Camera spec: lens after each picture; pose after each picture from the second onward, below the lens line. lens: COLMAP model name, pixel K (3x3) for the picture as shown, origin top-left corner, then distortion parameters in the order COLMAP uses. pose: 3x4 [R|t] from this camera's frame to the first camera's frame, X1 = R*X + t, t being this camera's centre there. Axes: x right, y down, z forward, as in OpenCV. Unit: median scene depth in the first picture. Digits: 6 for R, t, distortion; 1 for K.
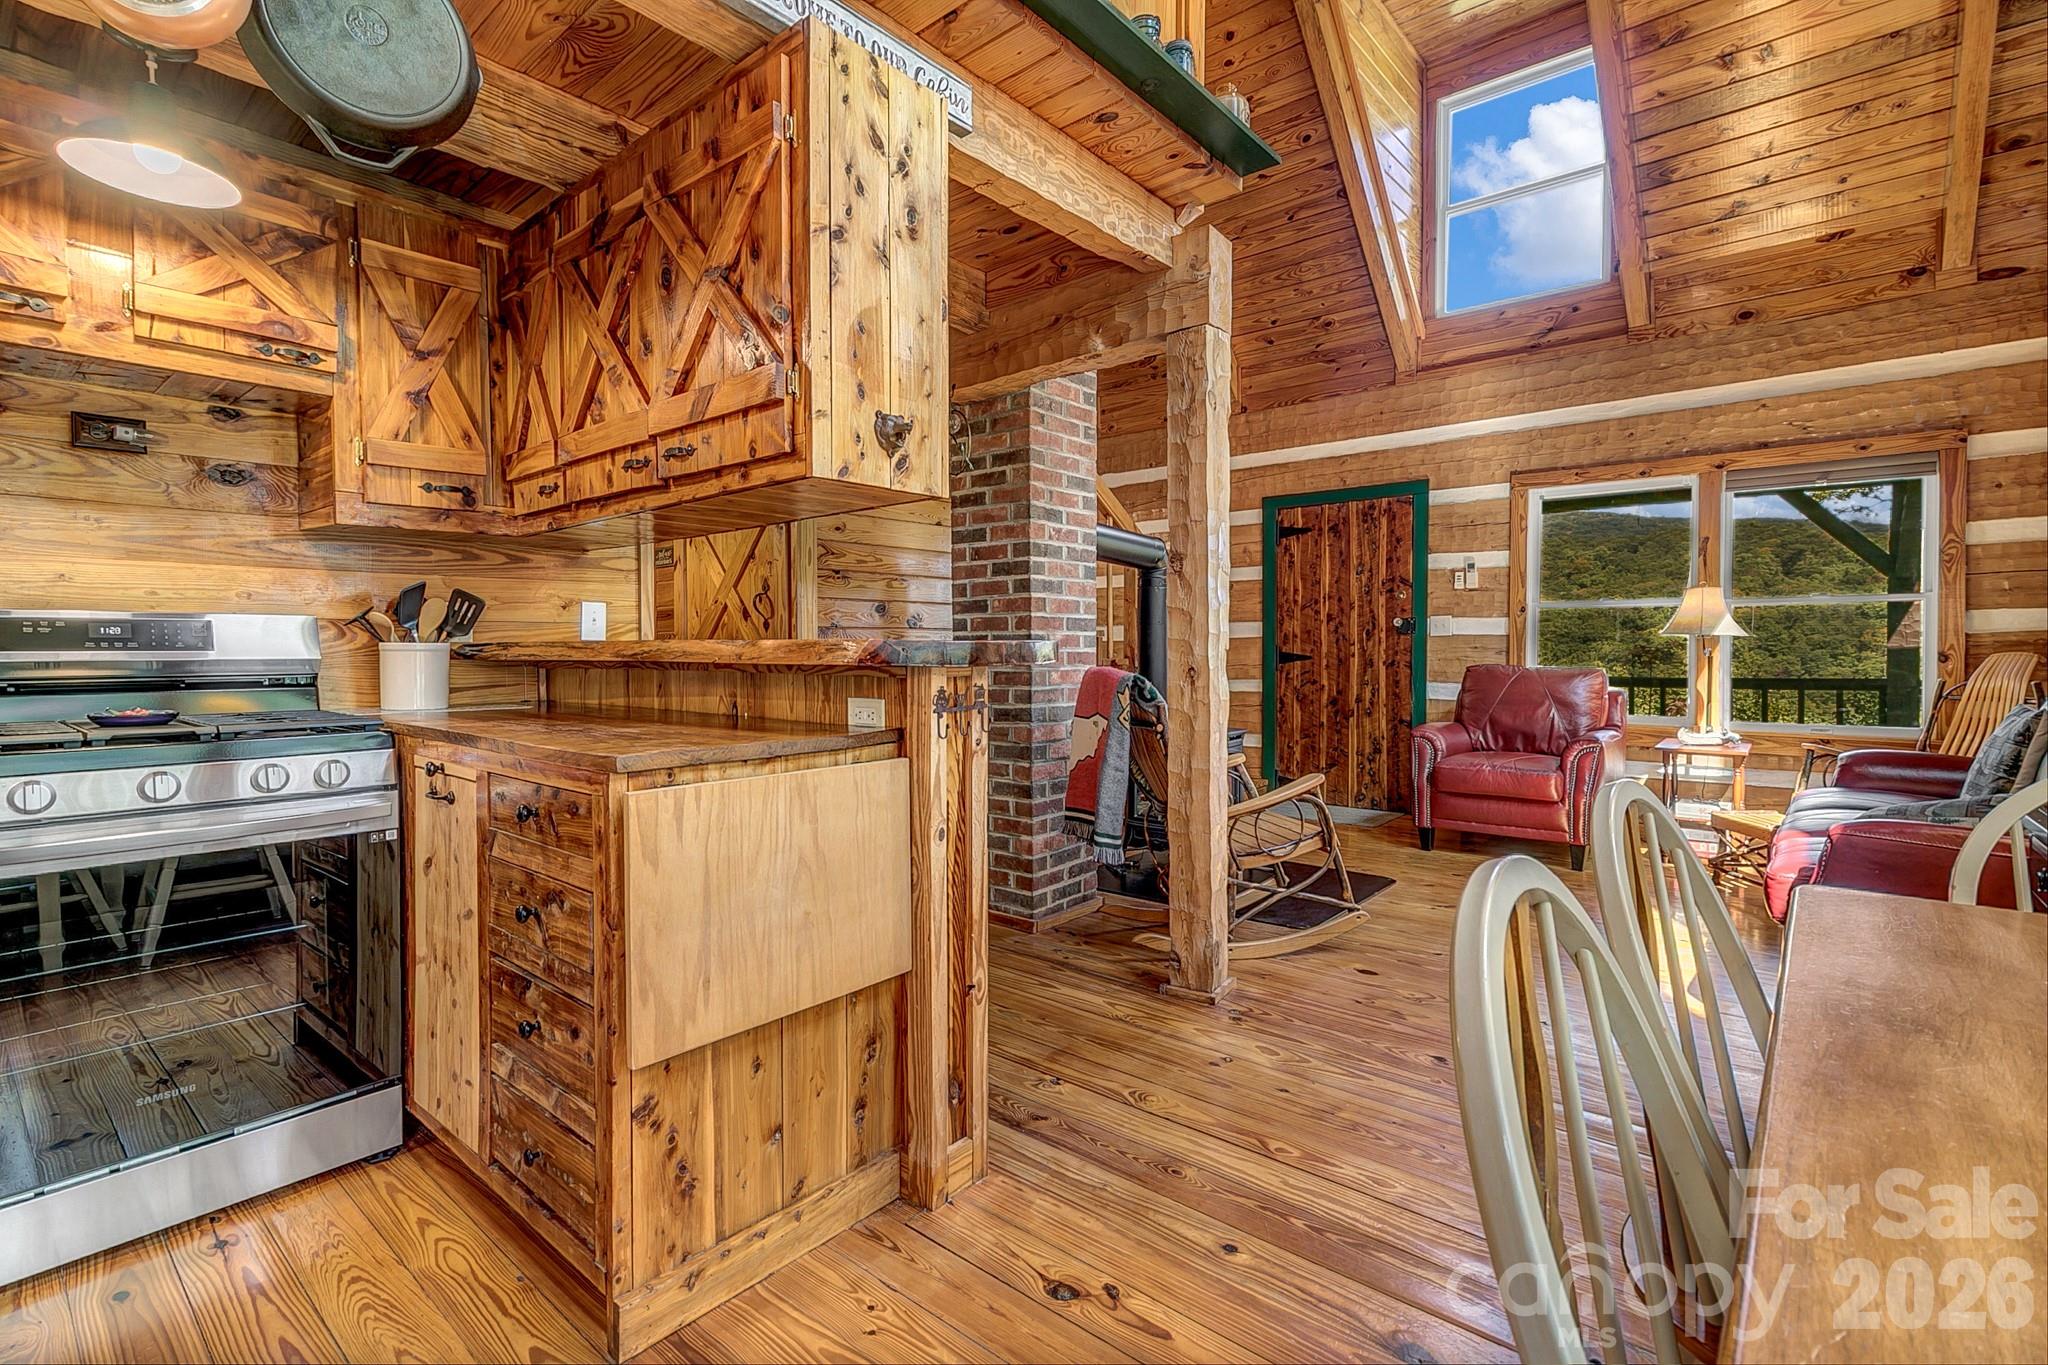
lens RADIAL K [[933.5, 0, 1021.6], [0, 933.5, 664.0], [0, 0, 1]] dist [0.000985, 0.000538]
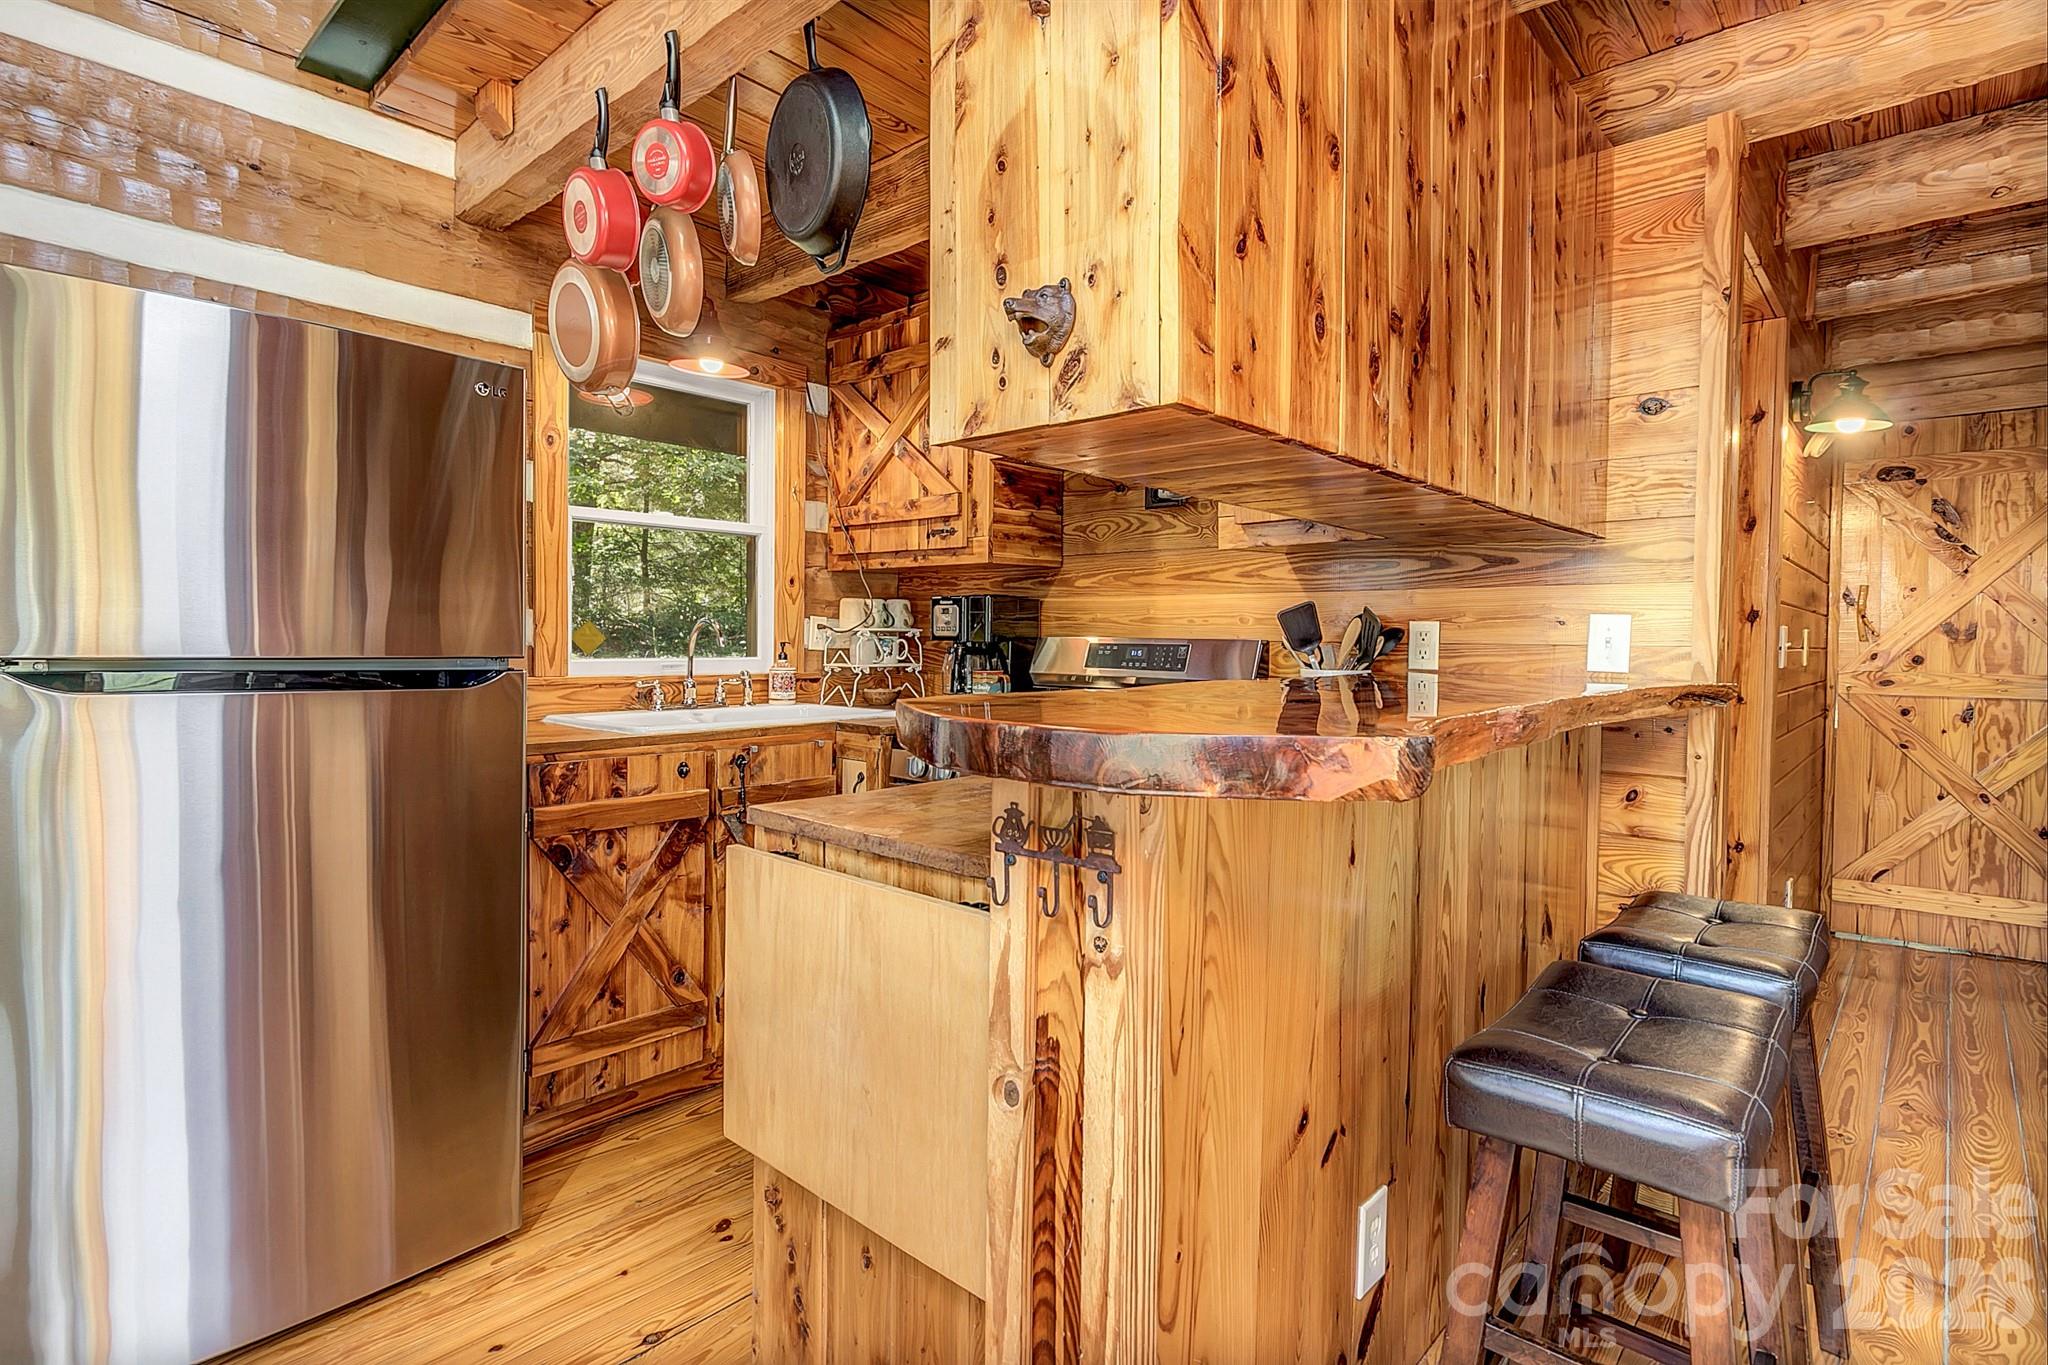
lens RADIAL K [[1008.5, 0, 1020.0], [0, 1008.5, 669.1], [0, 0, 1]] dist [-0.000083, 0.000100]
pose [[-0.026572, 0.034701, -0.999044, 0.218018], [-0.031286, 0.998879, 0.035527, -0.032127], [0.999157, 0.032200, -0.025456, 0.487540]]
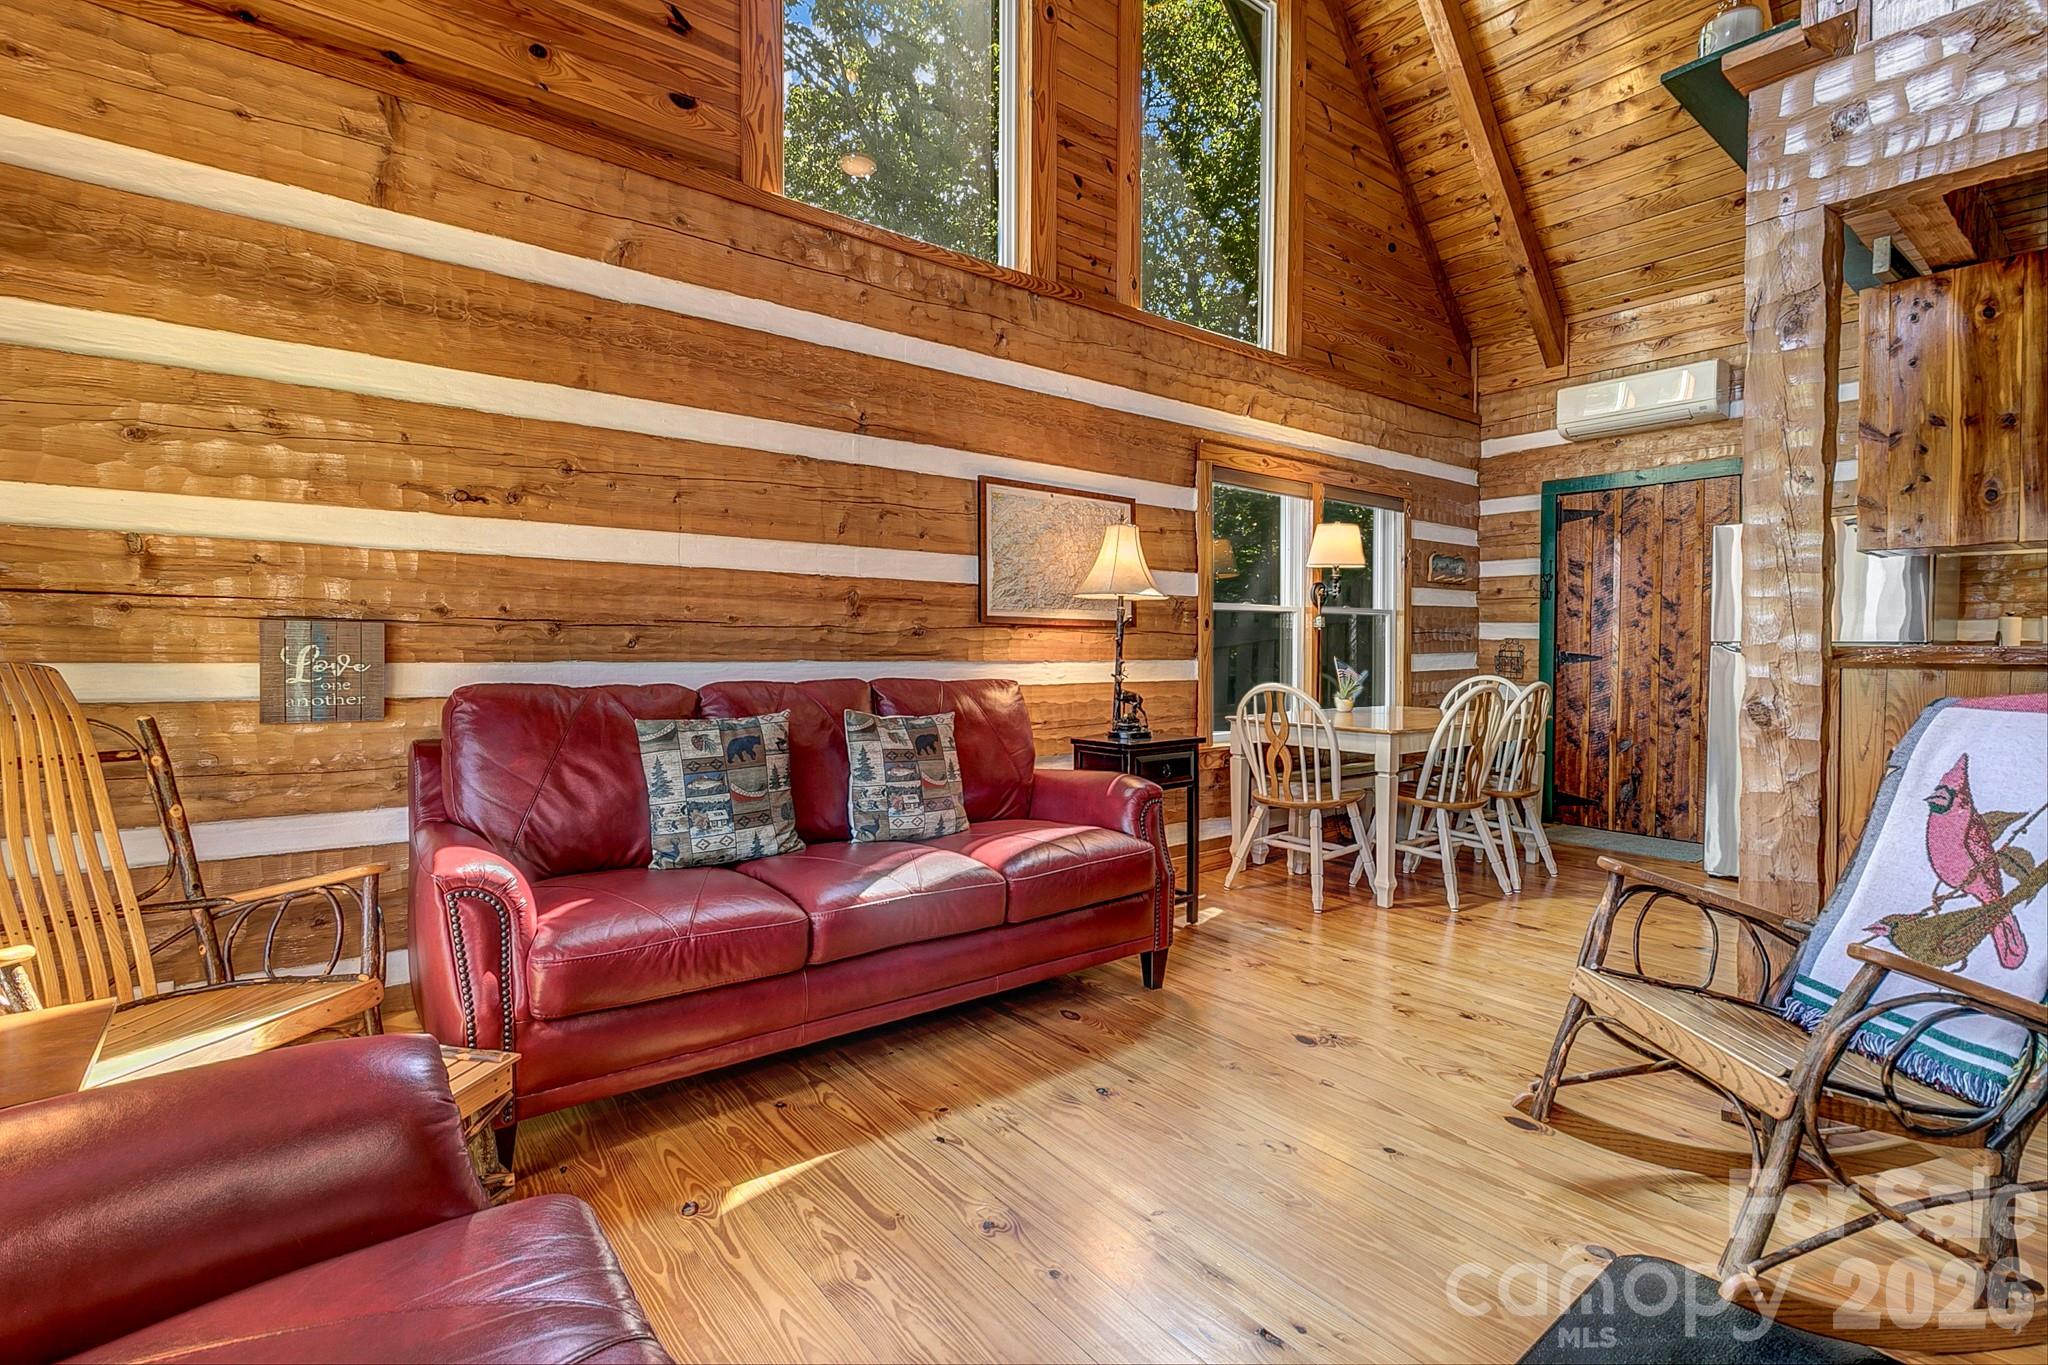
lens RADIAL K [[933.5, 0, 1021.6], [0, 933.5, 664.0], [0, 0, 1]] dist [0.000985, 0.000538]
pose [[-0.980476, -0.004651, 0.196585, 0.490145], [0.002597, 0.999327, 0.036595, -0.028515], [-0.196623, 0.036392, -0.979804, 1.425079]]
